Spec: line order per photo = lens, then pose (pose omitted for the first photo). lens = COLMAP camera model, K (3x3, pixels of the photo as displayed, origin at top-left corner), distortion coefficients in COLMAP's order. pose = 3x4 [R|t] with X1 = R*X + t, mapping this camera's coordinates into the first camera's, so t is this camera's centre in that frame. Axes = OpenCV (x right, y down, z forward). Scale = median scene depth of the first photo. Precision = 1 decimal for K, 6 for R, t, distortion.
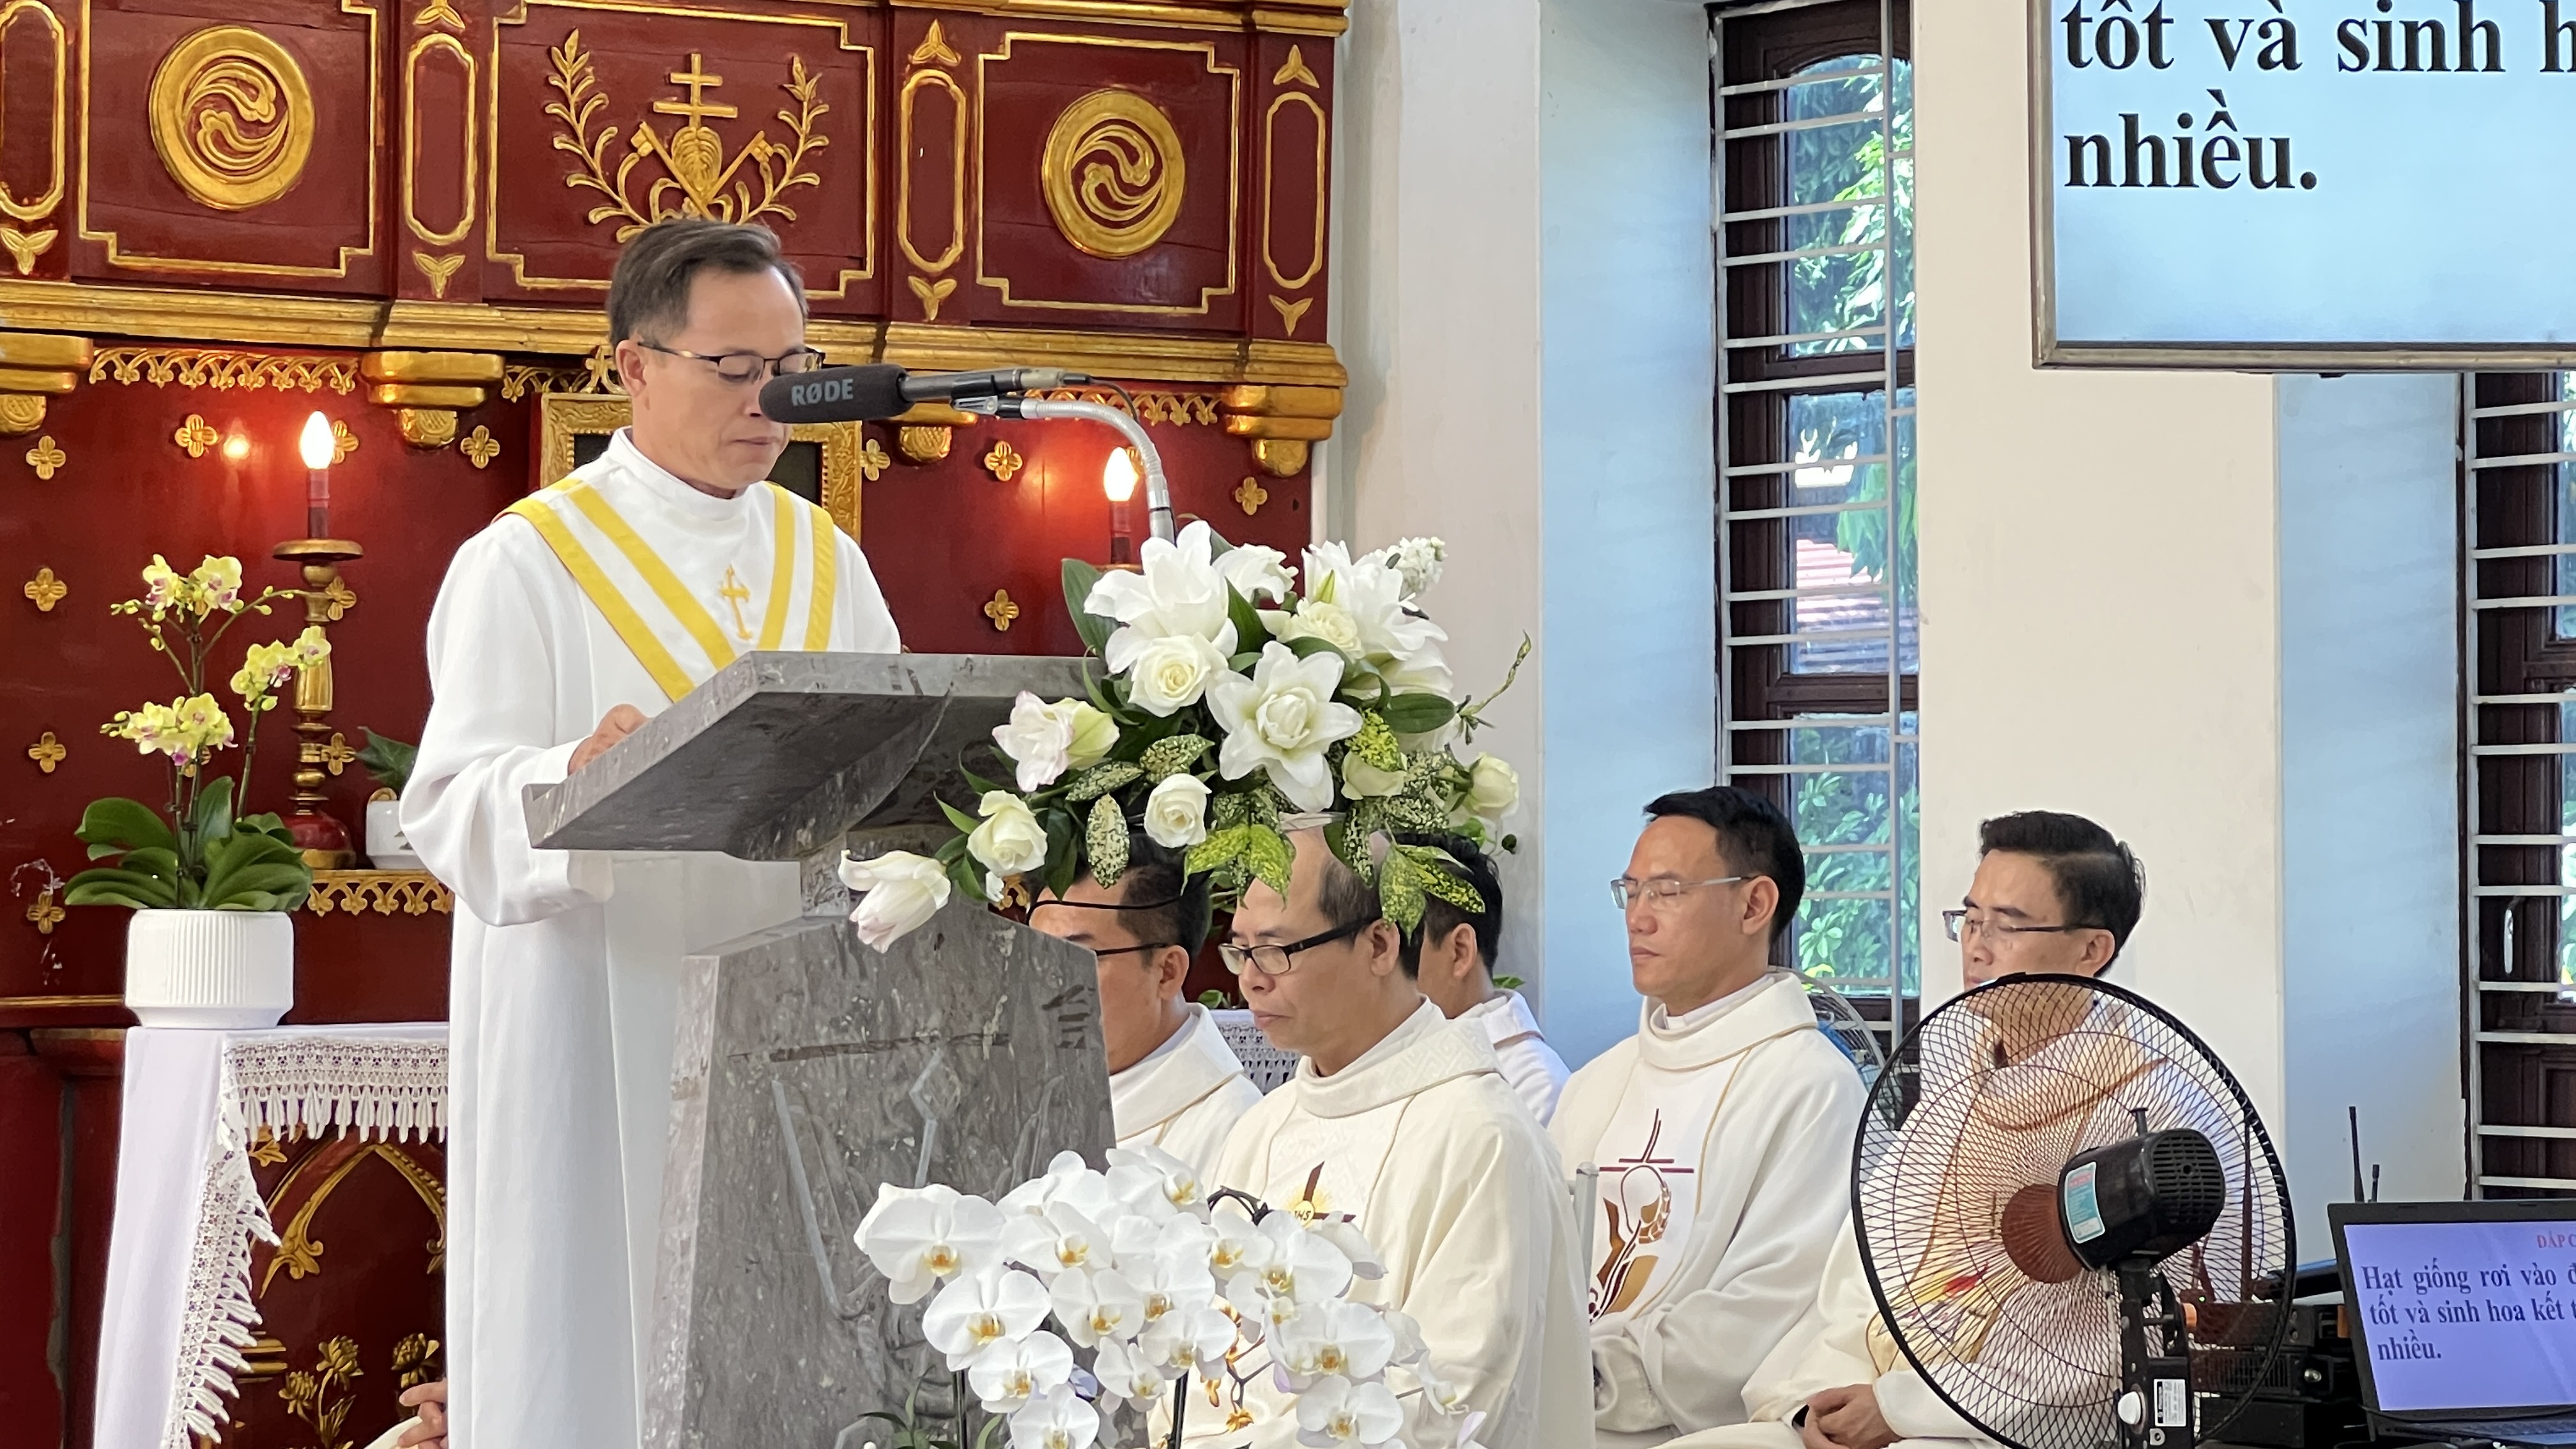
lens RADIAL K [[7739.7, 0, 1367.3], [0, 7739.7, 556.5], [0, 0, 1]] dist [0.029583, 0.000000]
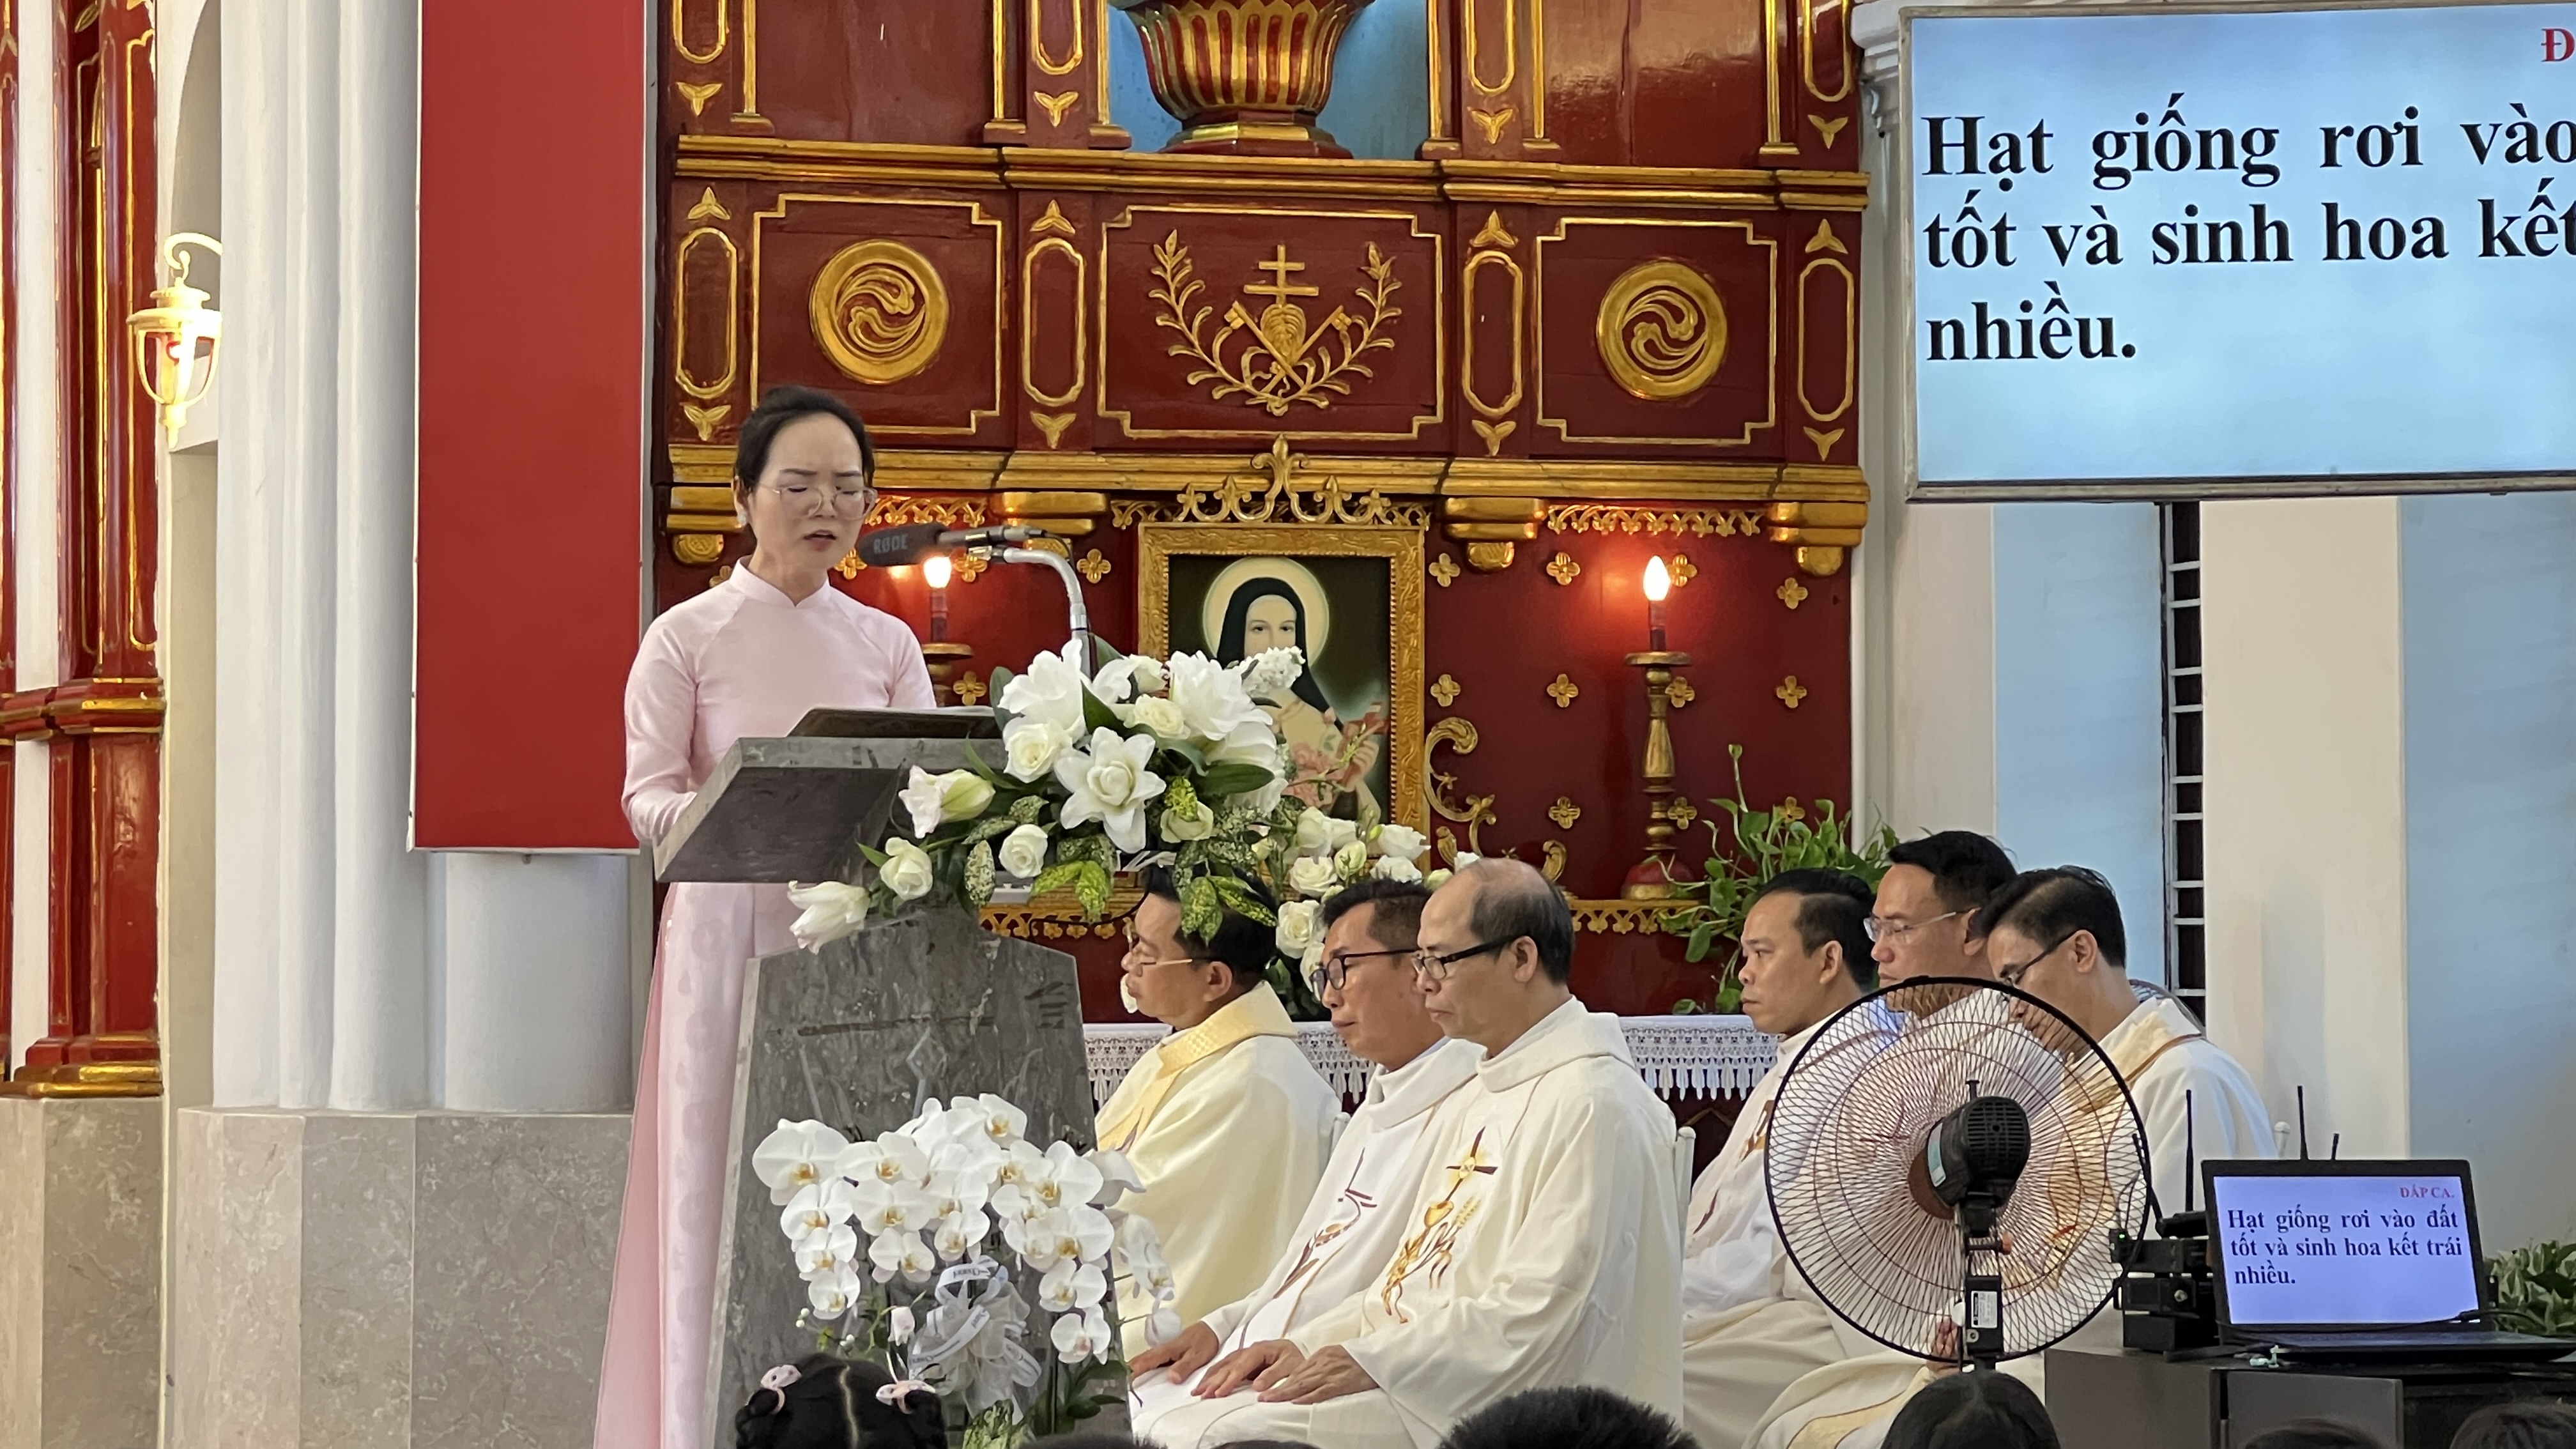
lens RADIAL K [[8111.5, 0, 1503.6], [0, 8111.5, 671.5], [0, 0, 1]] dist [-0.156457, 0.000000]
pose [[0.959081, -0.010865, -0.282923, 0.342989], [0.013397, 0.999886, 0.007015, -0.005829], [0.282814, -0.010518, 0.959117, -0.259144]]
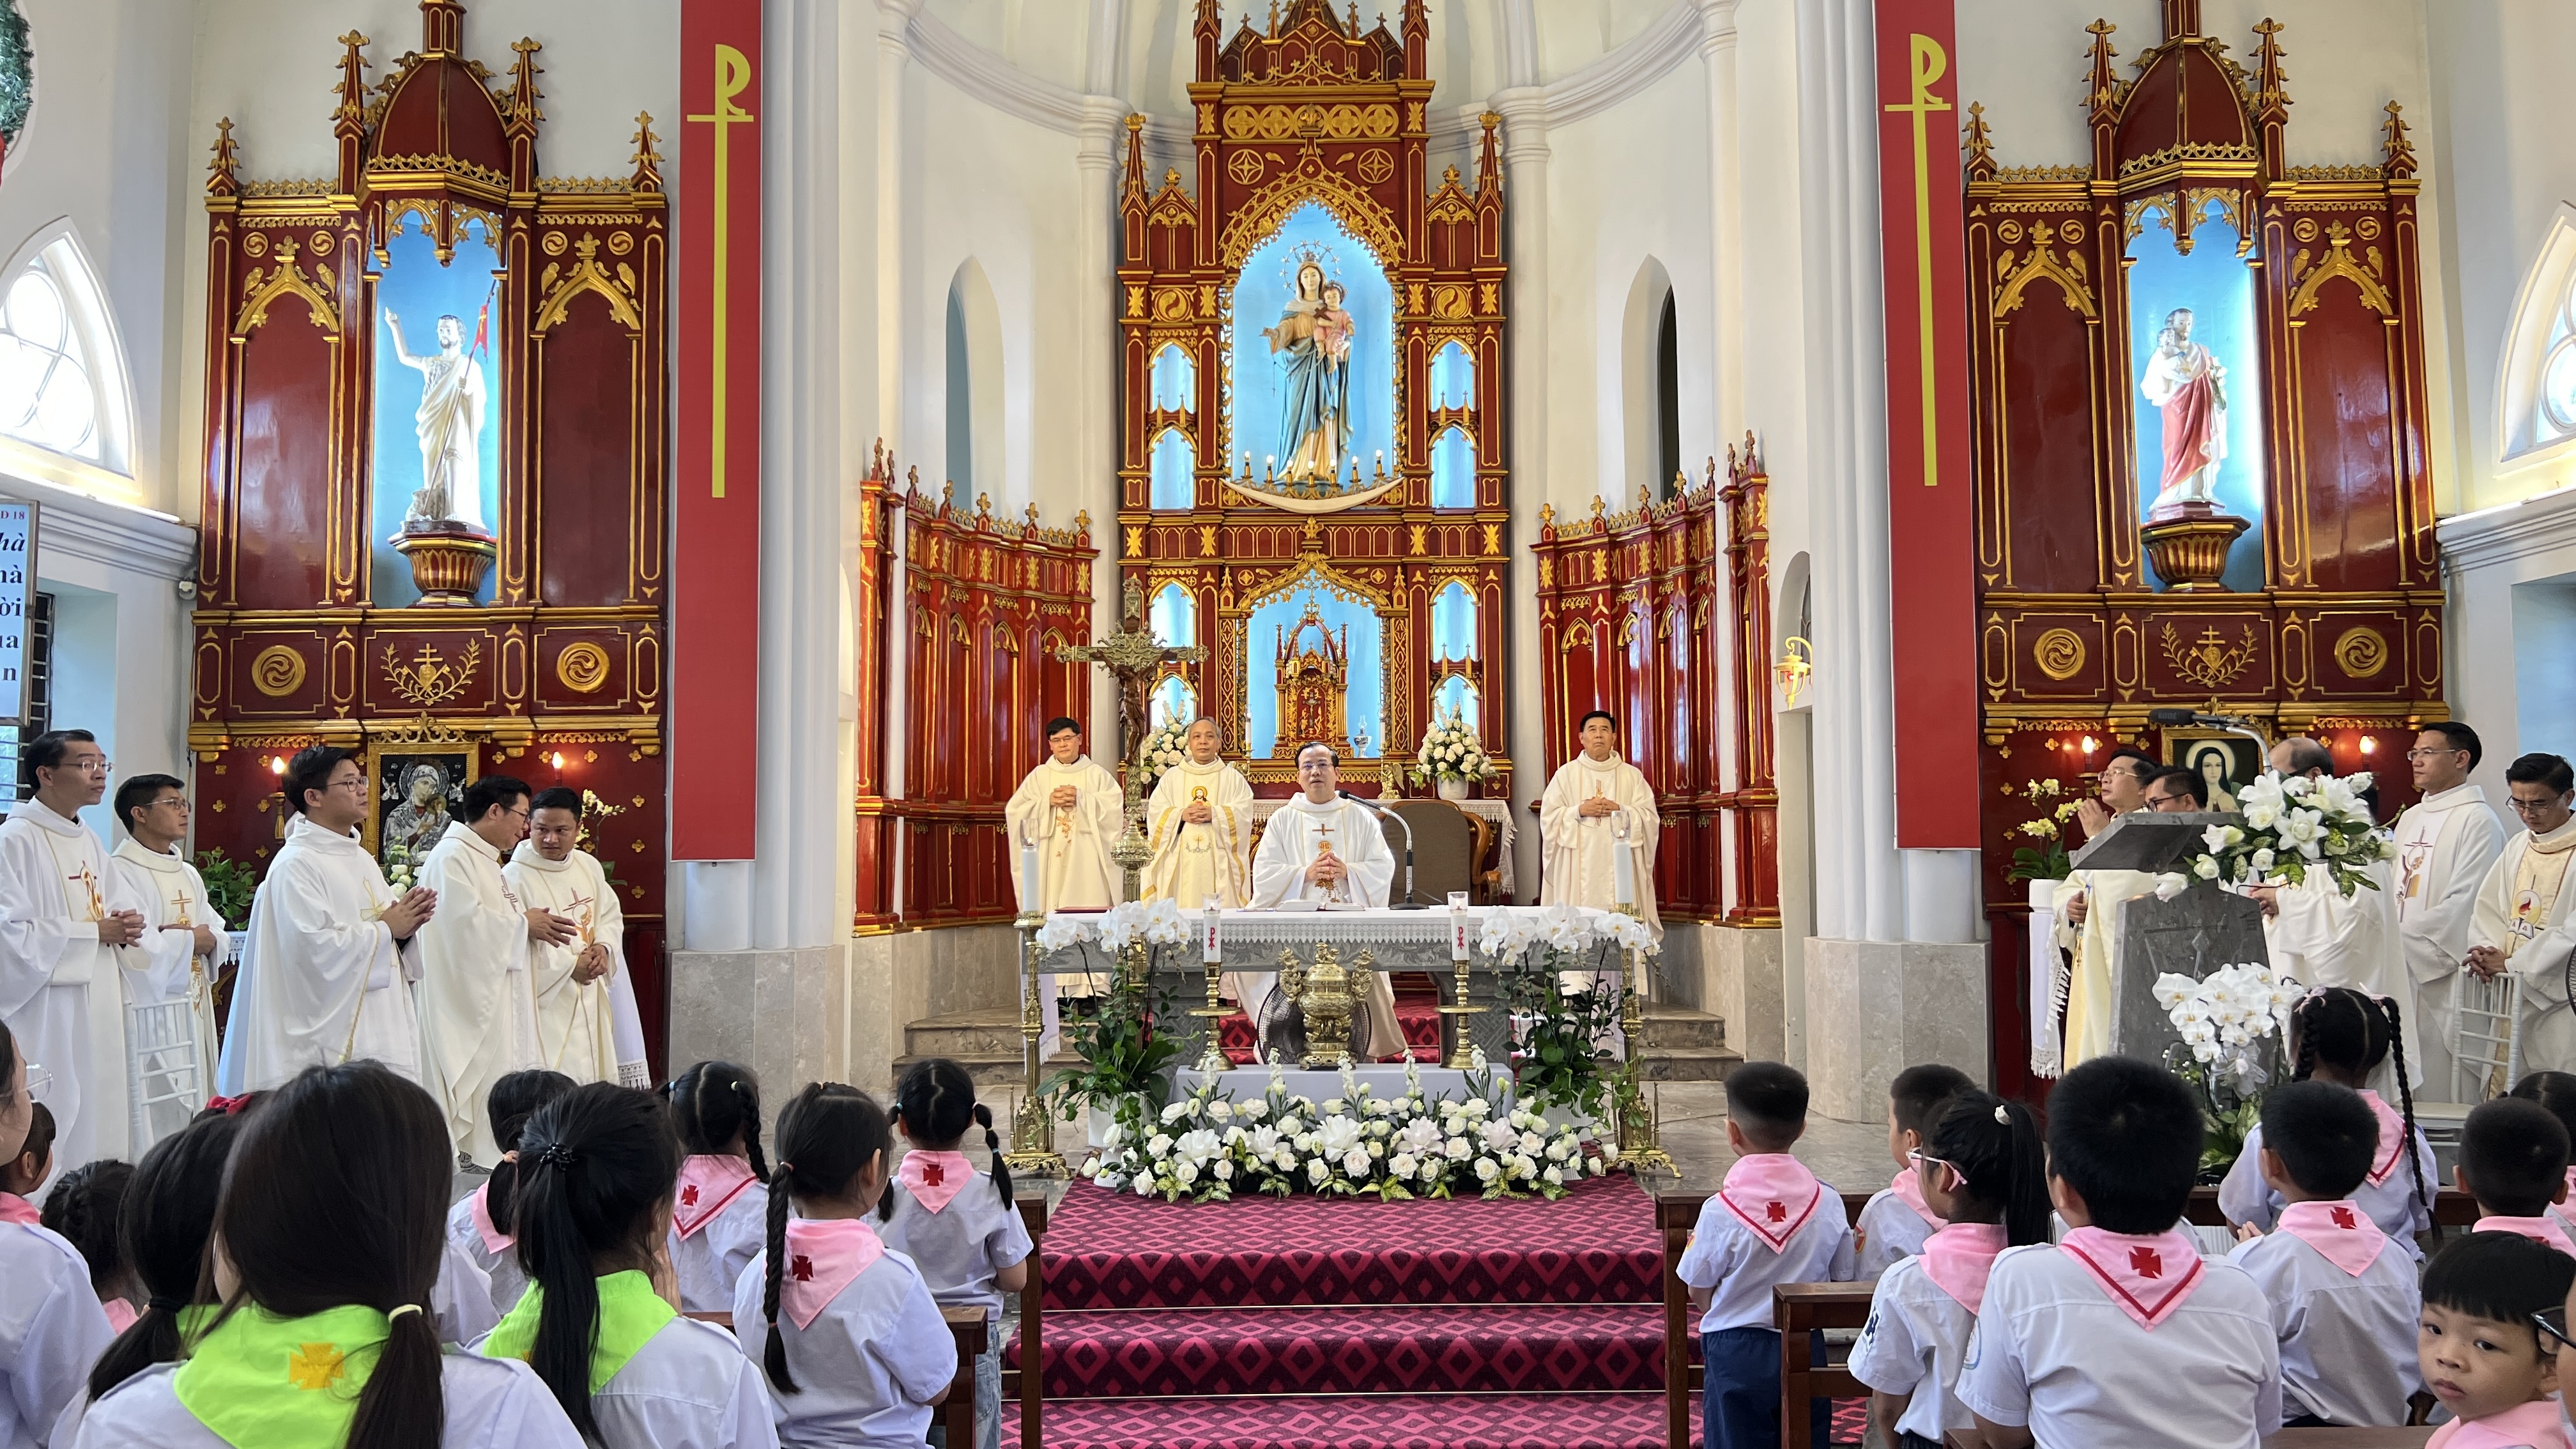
lens RADIAL K [[1956.7, 0, 1288.2], [0, 1956.7, 706.4], [0, 0, 1]] dist [0.064258, -0.077970]
pose [[0.812073, -0.046188, -0.581725, 0.096053], [0.029118, 0.998828, -0.038657, -0.008450], [0.582829, 0.014454, 0.812466, 0.061821]]
